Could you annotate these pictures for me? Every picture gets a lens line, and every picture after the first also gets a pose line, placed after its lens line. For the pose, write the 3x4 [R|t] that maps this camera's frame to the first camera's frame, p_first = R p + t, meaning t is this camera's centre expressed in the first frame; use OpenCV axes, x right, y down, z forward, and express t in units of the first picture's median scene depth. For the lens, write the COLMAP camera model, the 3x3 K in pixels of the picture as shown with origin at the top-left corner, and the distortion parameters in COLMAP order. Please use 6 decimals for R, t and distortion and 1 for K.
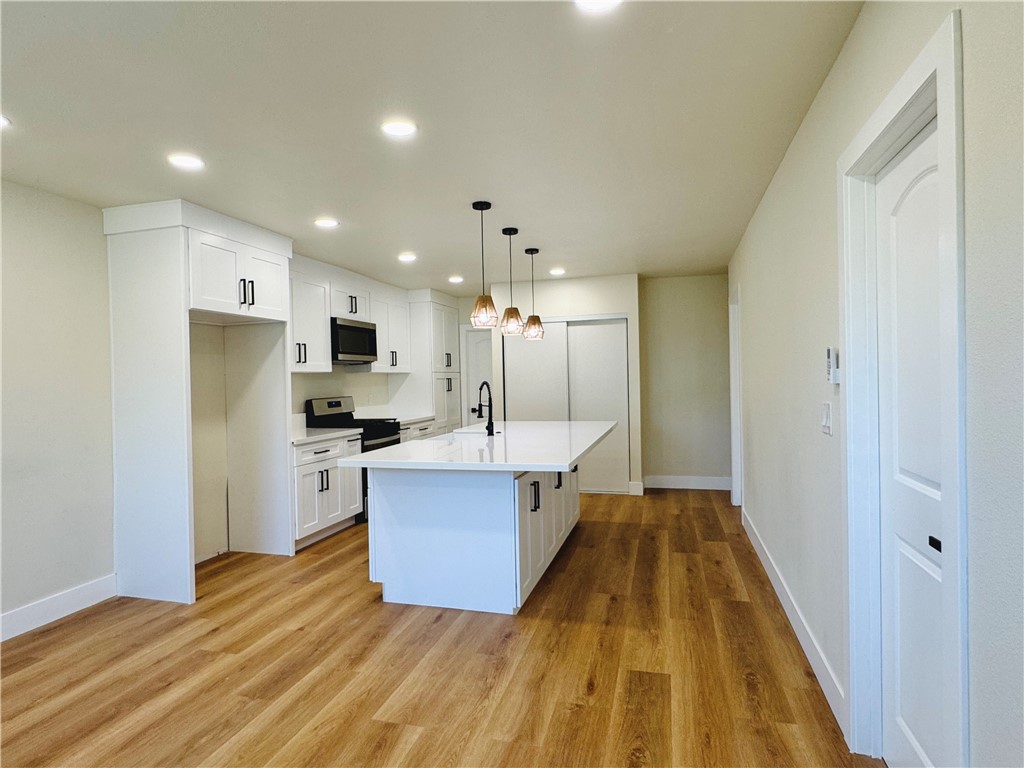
lens RADIAL K [[570.4, 0, 512.0], [0, 570.4, 384.0], [0, 0, 1]] dist [-0.001361, -0.000079]
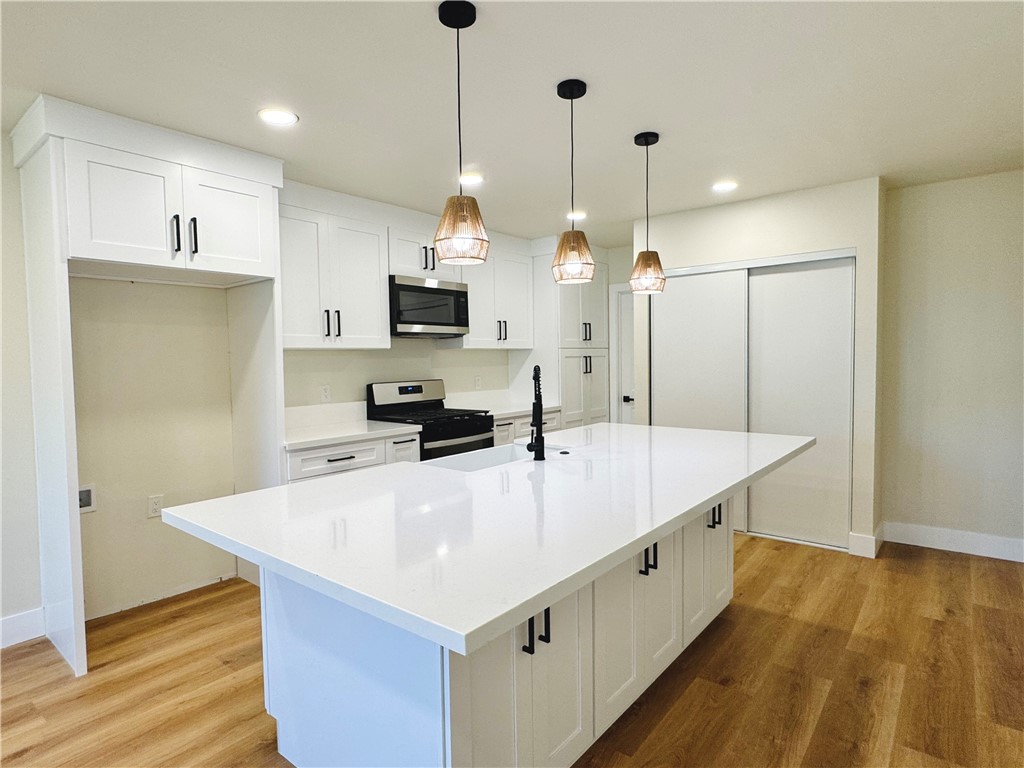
lens RADIAL K [[570.4, 0, 512.0], [0, 570.4, 384.0], [0, 0, 1]] dist [-0.001361, -0.000079]
pose [[0.918544, 0.026038, -0.394460, 0.130250], [-0.008357, 0.998884, 0.046476, -0.010196], [0.395230, -0.039394, 0.917737, 0.367840]]
